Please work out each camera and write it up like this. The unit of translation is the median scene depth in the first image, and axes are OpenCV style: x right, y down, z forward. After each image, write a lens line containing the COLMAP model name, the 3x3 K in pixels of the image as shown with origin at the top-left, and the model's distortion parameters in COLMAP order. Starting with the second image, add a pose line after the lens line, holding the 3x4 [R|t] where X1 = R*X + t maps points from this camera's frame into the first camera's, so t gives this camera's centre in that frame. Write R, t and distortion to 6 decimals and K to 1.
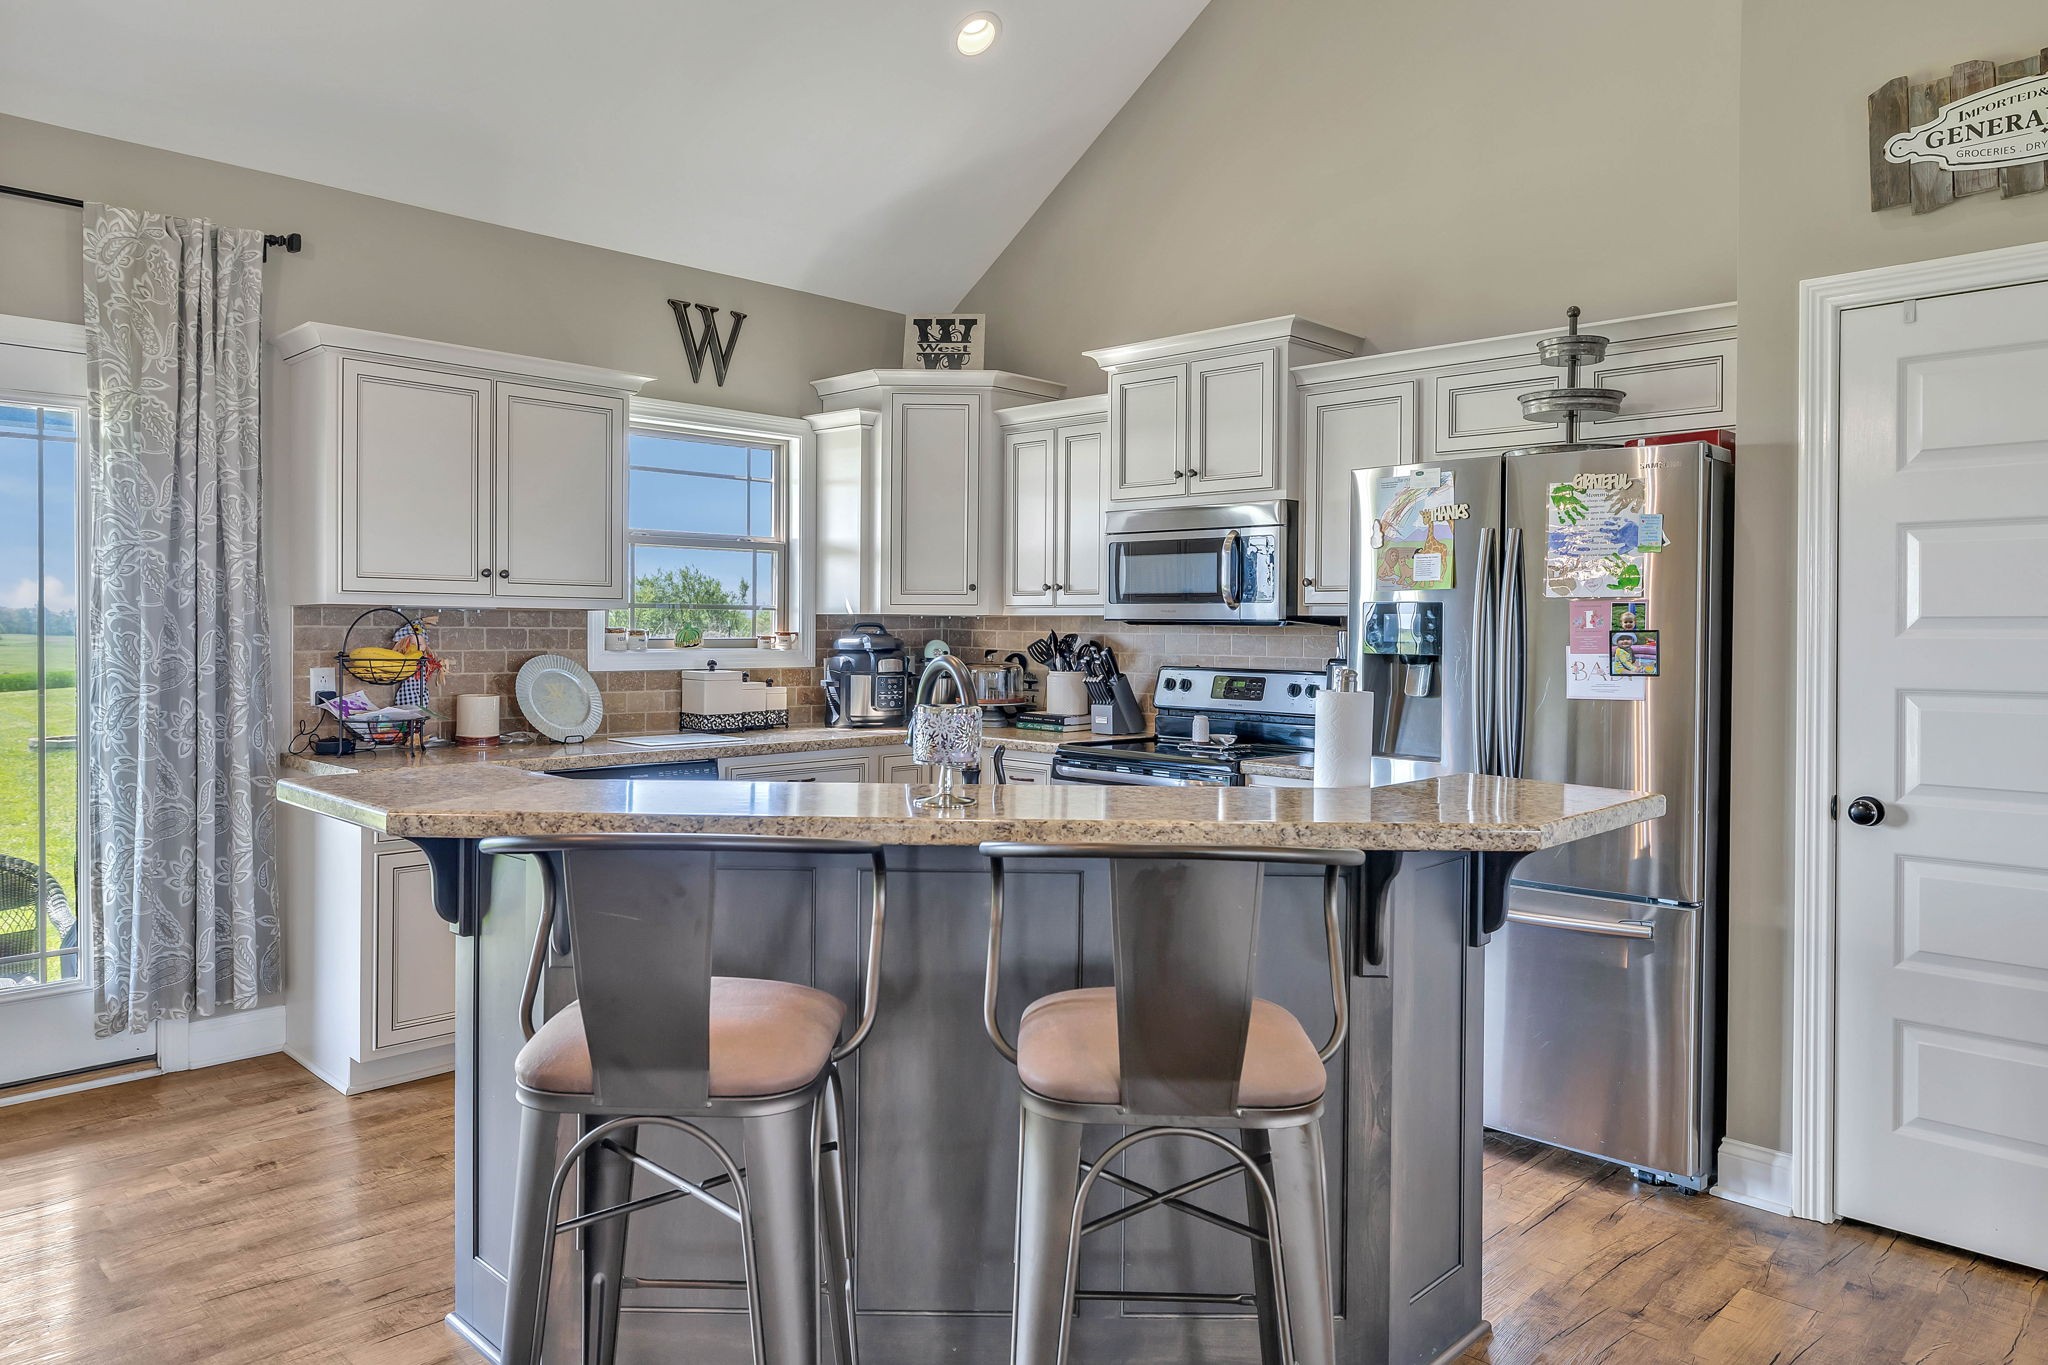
lens RADIAL K [[1328.6, 0, 965.5], [0, 1328.6, 626.8], [0, 0, 1]] dist [0.002689, 0.000339]
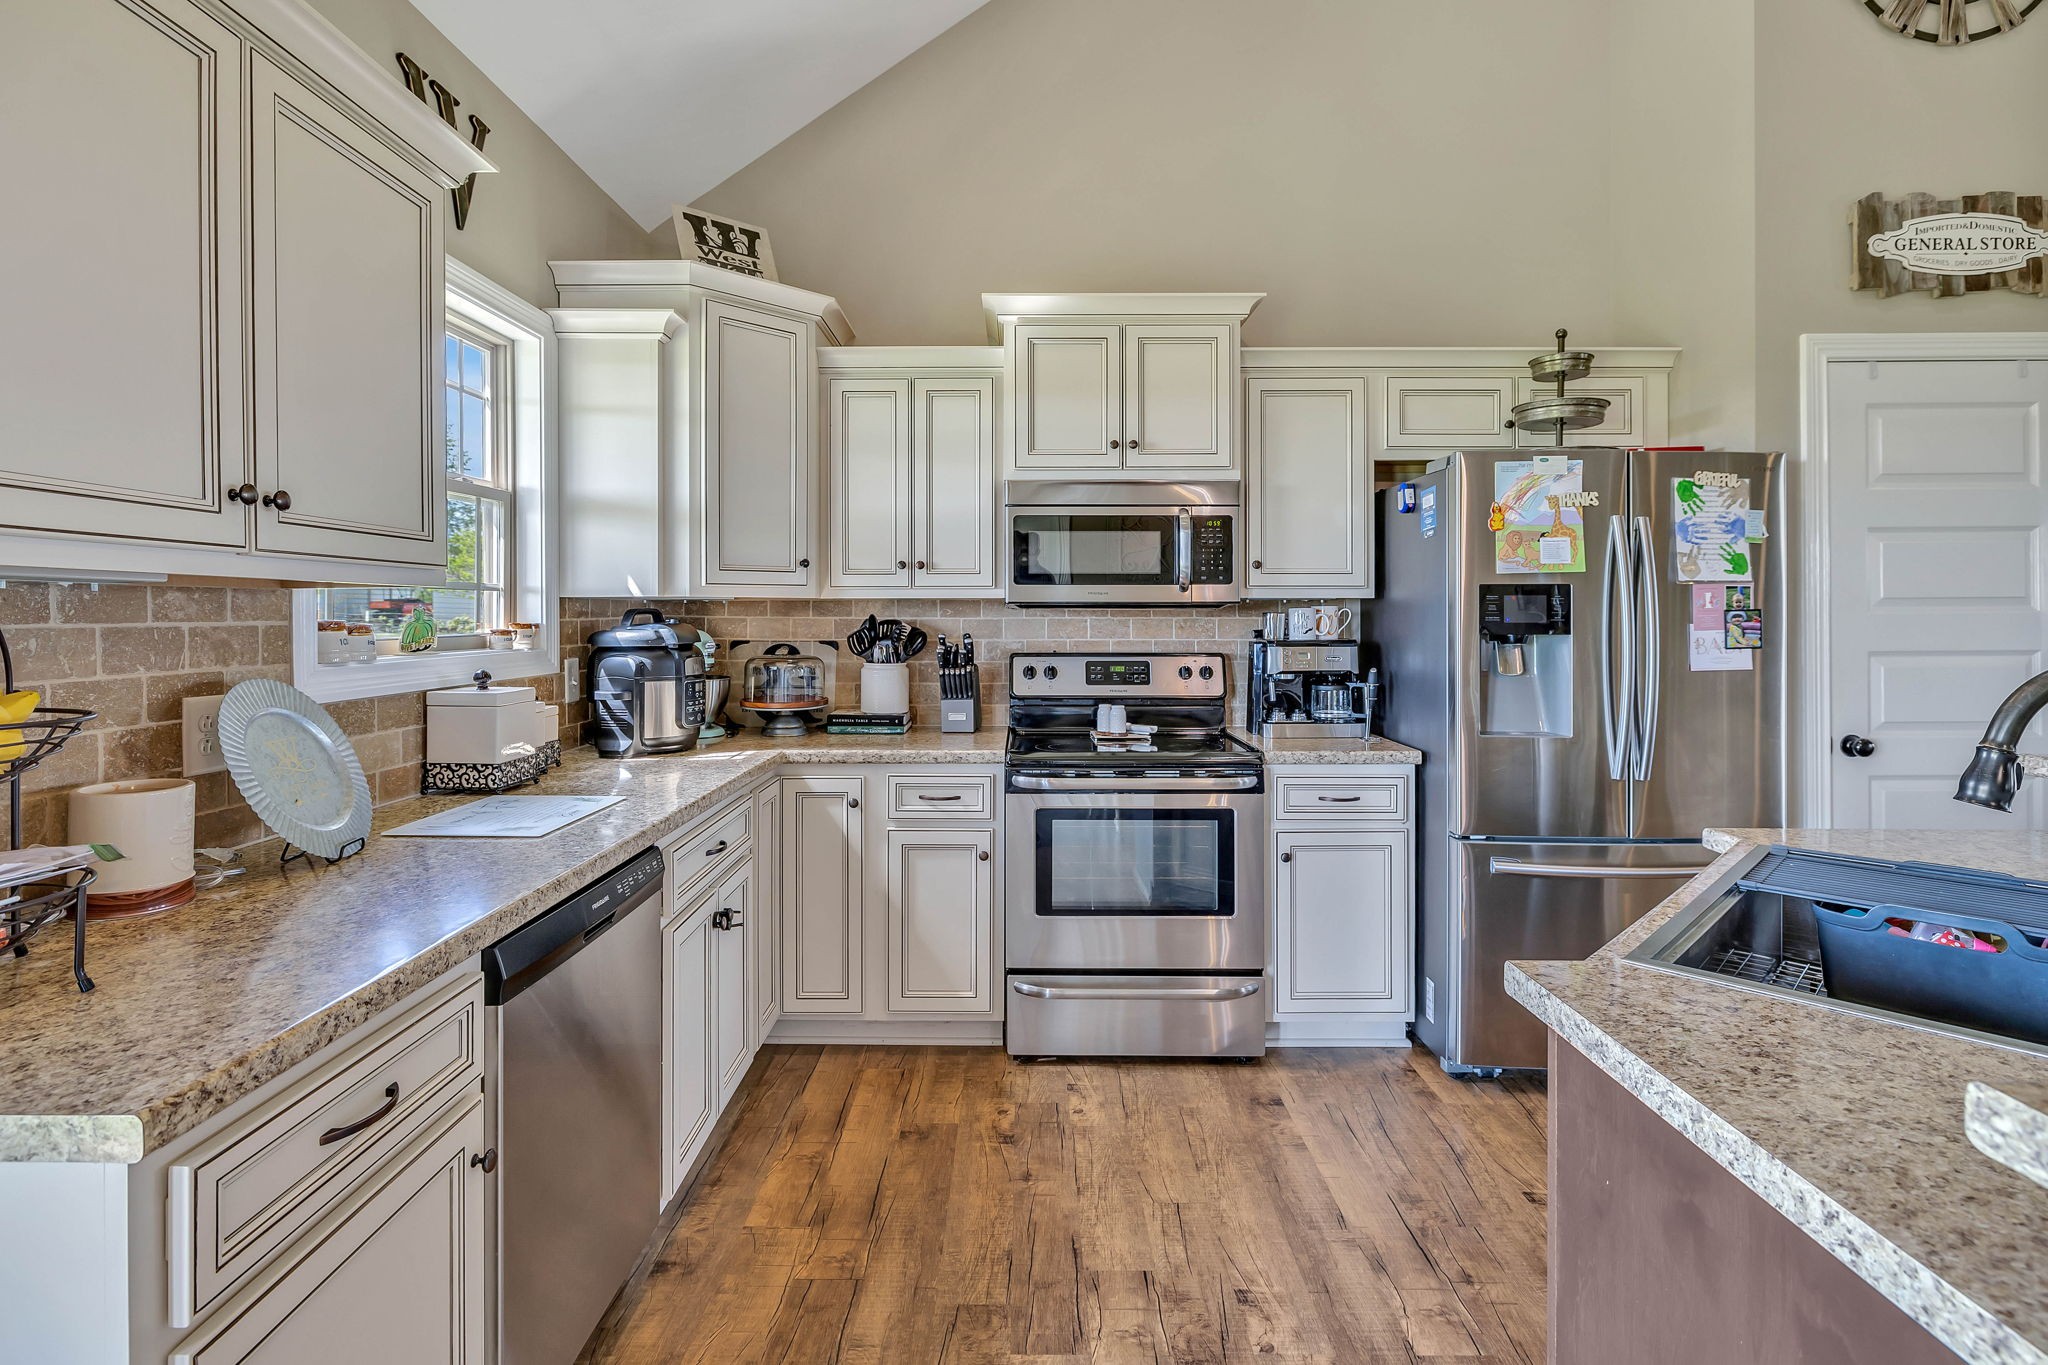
lens RADIAL K [[999.9, 0, 1021.3], [0, 999.9, 605.9], [0, 0, 1]] dist [-0.004526, 0.000064]
pose [[0.708428, -0.005051, 0.705765, -0.366799], [0.007520, 0.999972, -0.000392, -0.003178], [-0.705743, 0.005586, 0.708446, 0.542637]]
